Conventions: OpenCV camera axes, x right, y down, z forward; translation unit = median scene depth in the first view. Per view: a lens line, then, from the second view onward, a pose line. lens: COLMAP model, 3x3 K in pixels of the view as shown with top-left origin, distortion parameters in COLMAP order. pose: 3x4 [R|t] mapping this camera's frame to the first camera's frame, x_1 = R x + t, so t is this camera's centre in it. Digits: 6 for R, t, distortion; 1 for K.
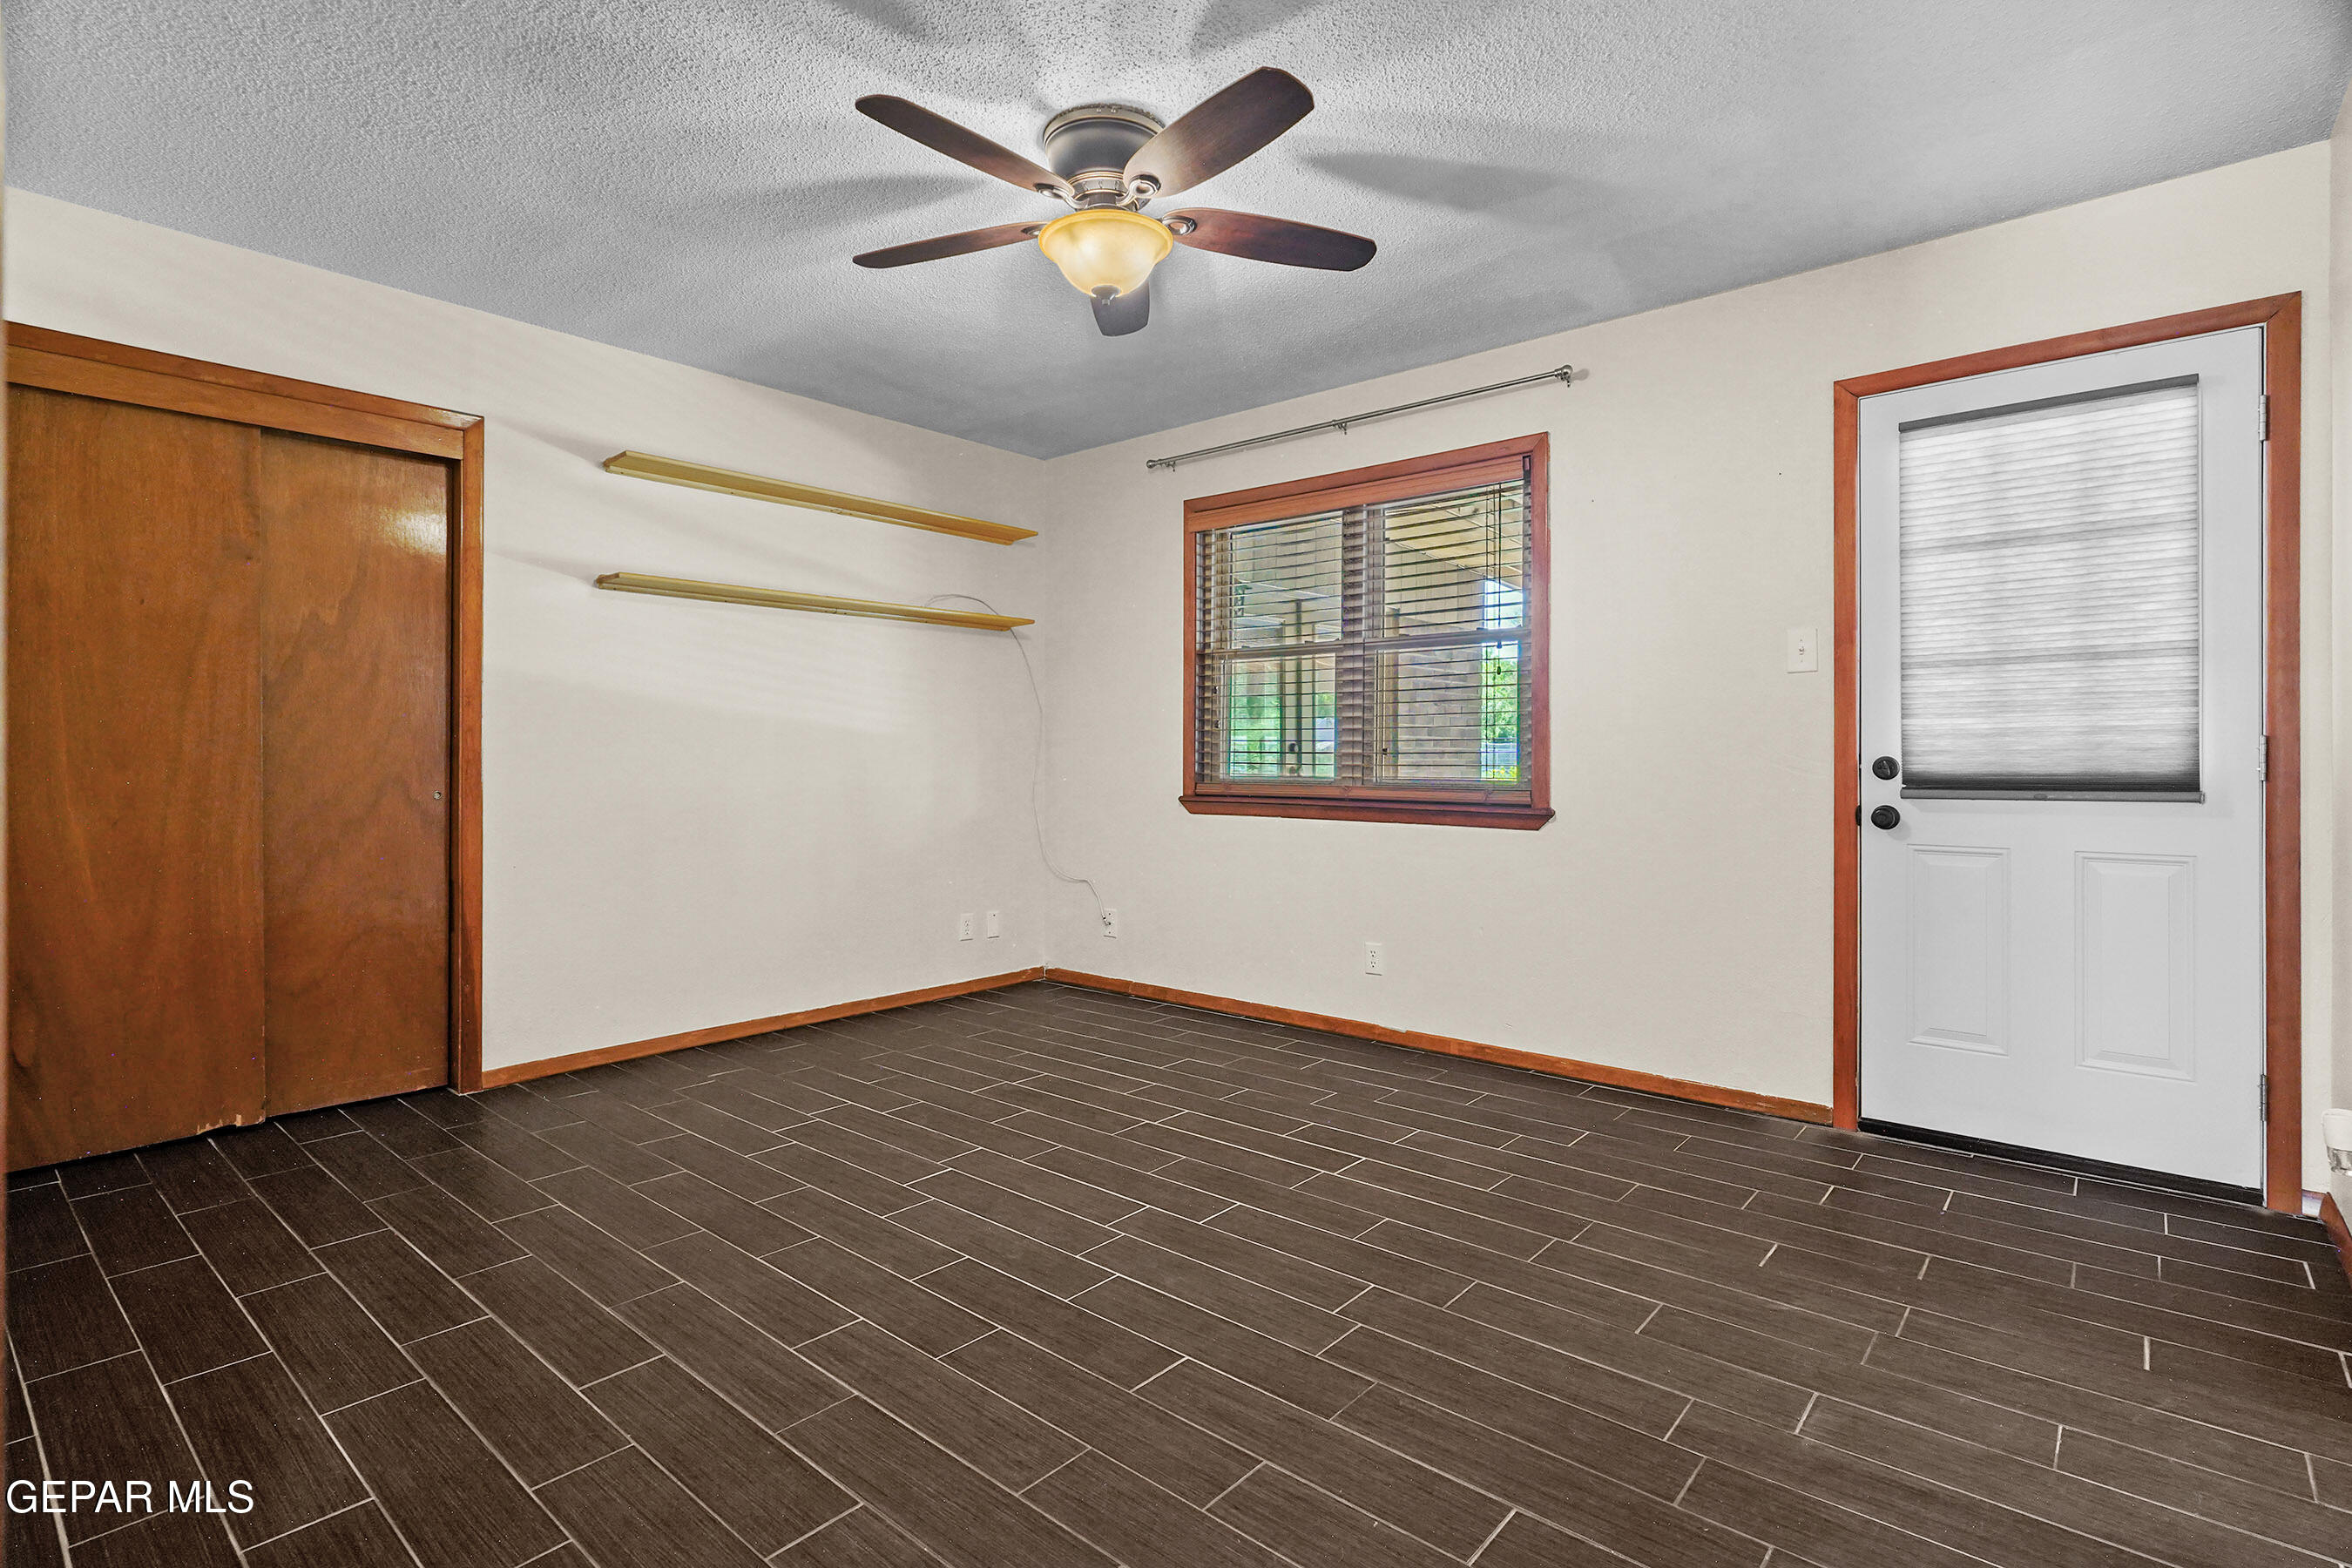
lens RADIAL K [[1132.3, 0, 1175.5], [0, 1132.3, 770.5], [0, 0, 1]] dist [-0.002508, 0.000131]
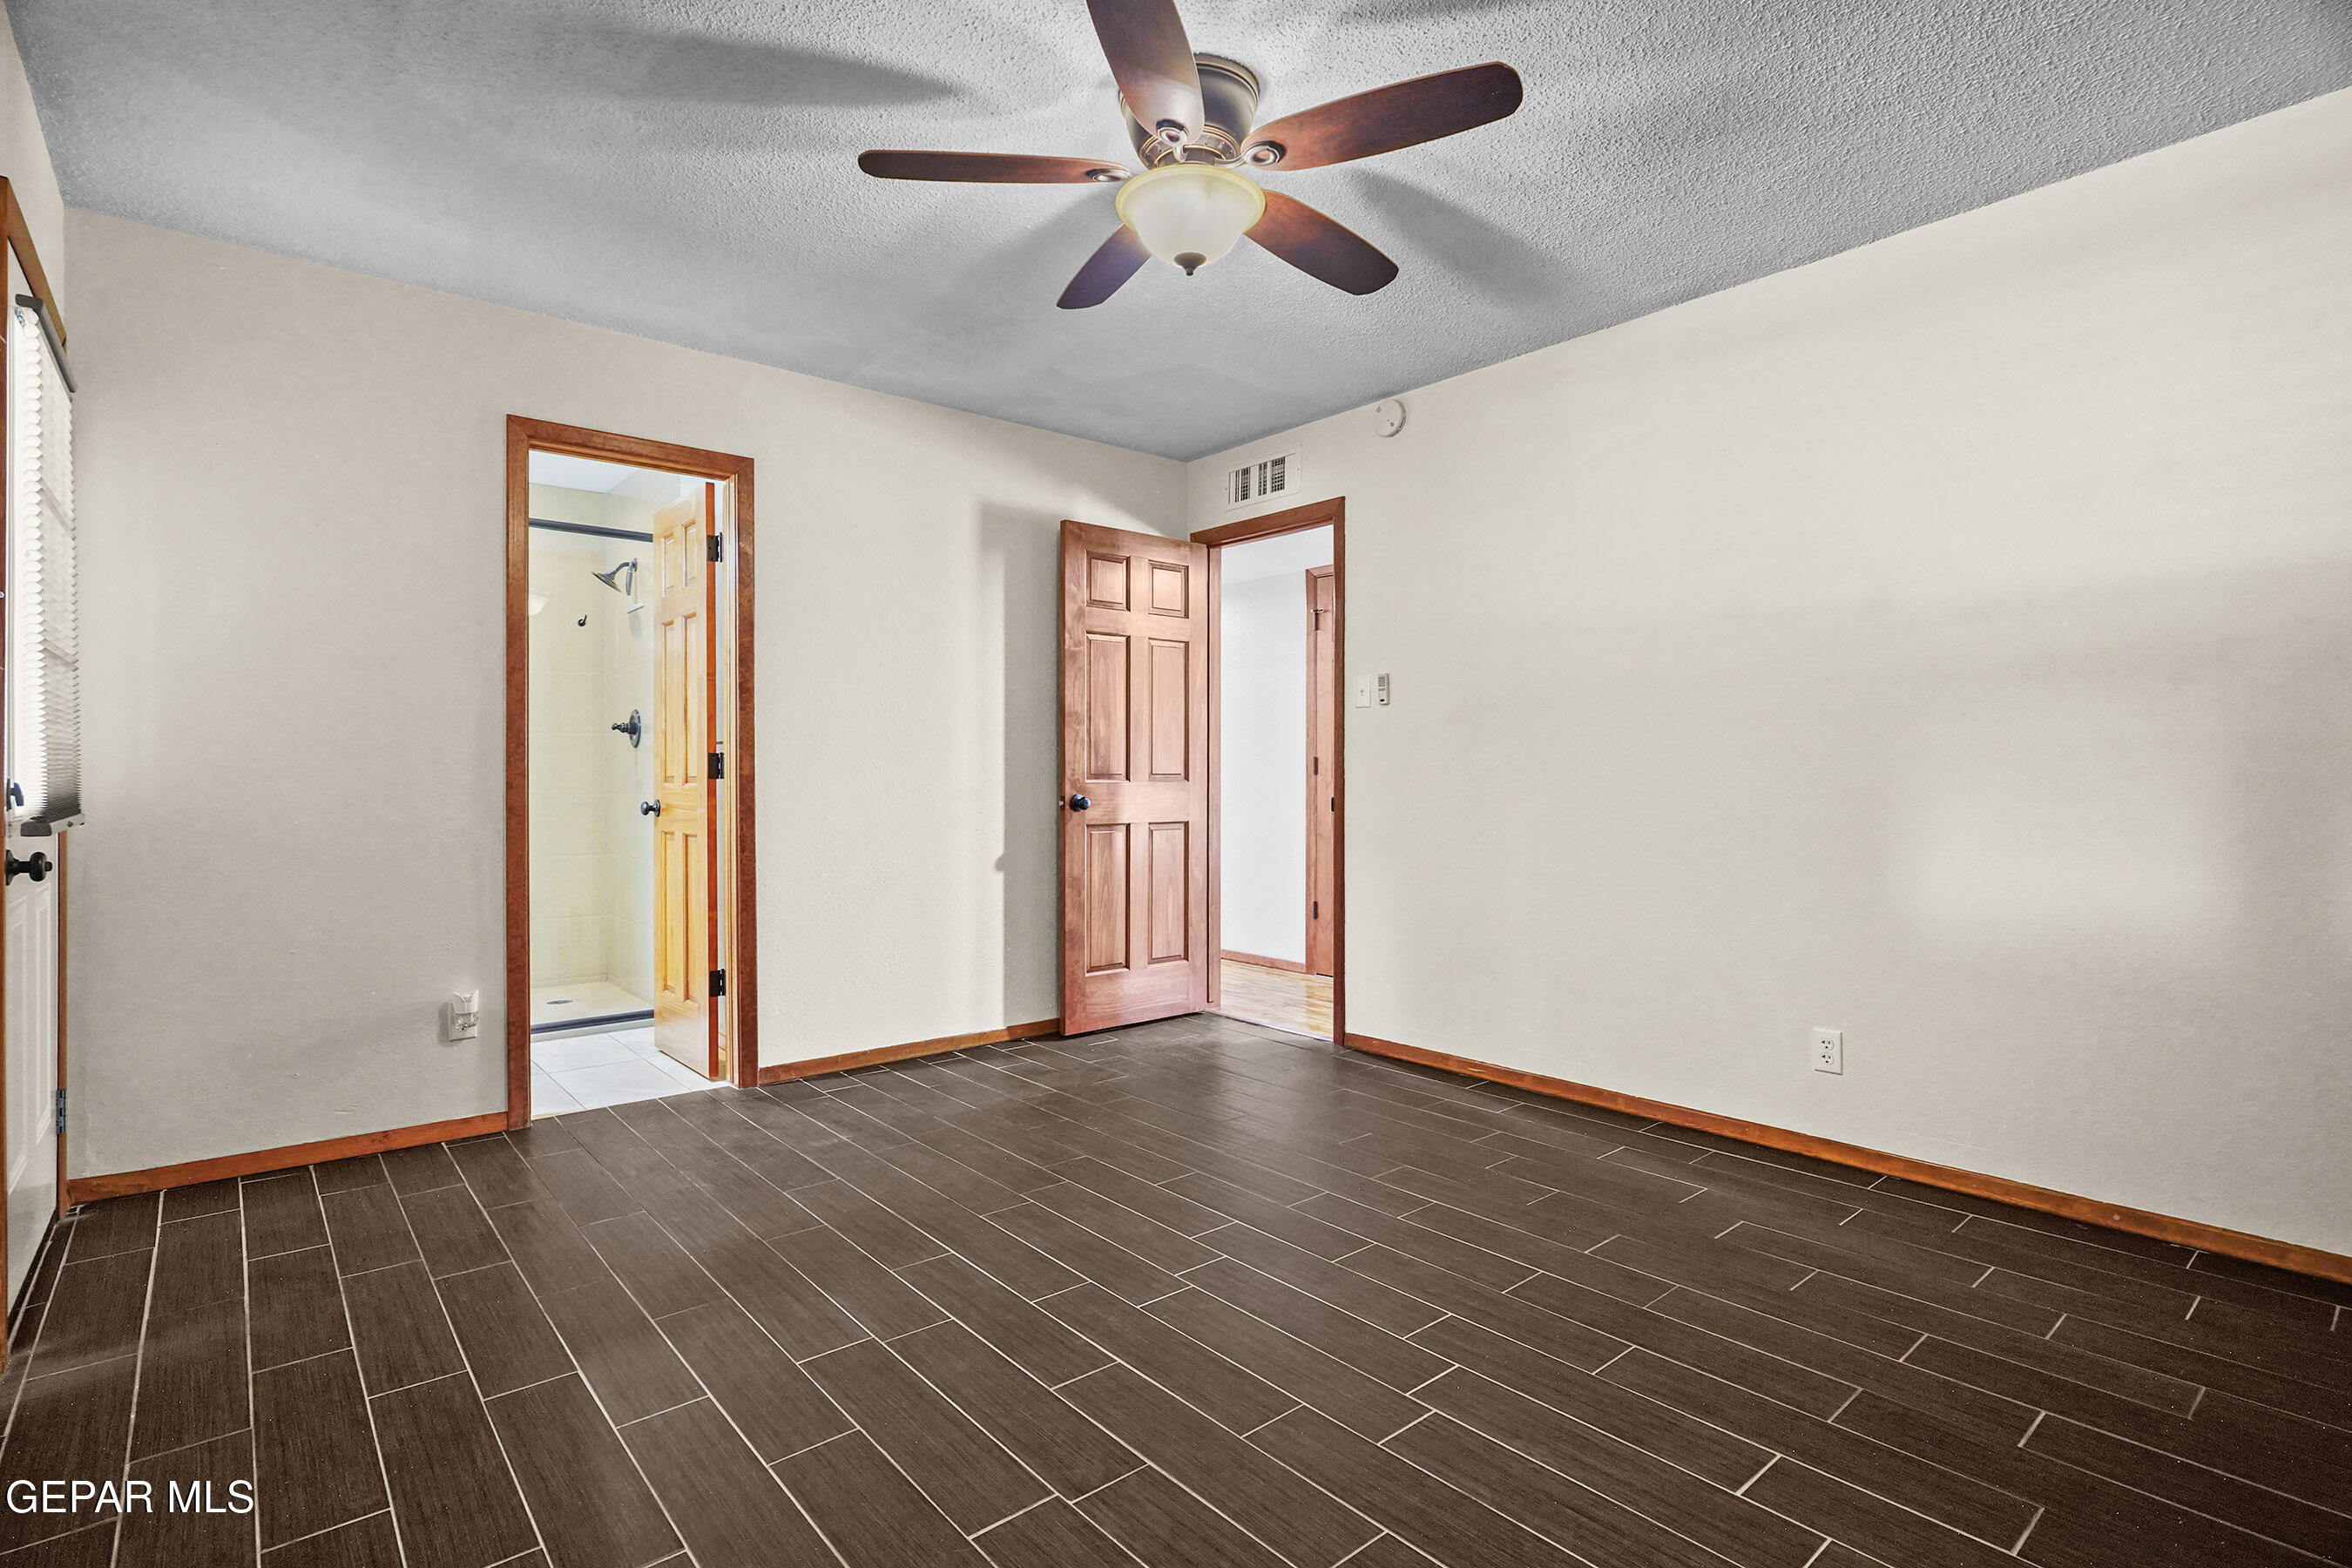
lens RADIAL K [[1132.3, 0, 1176.1], [0, 1132.3, 781.1], [0, 0, 1]] dist [-0.002508, 0.000131]
pose [[-0.988436, 0.001008, 0.151635, -0.196727], [0.003082, 0.999905, 0.013443, -0.018923], [-0.151607, 0.013755, -0.988345, 1.992541]]
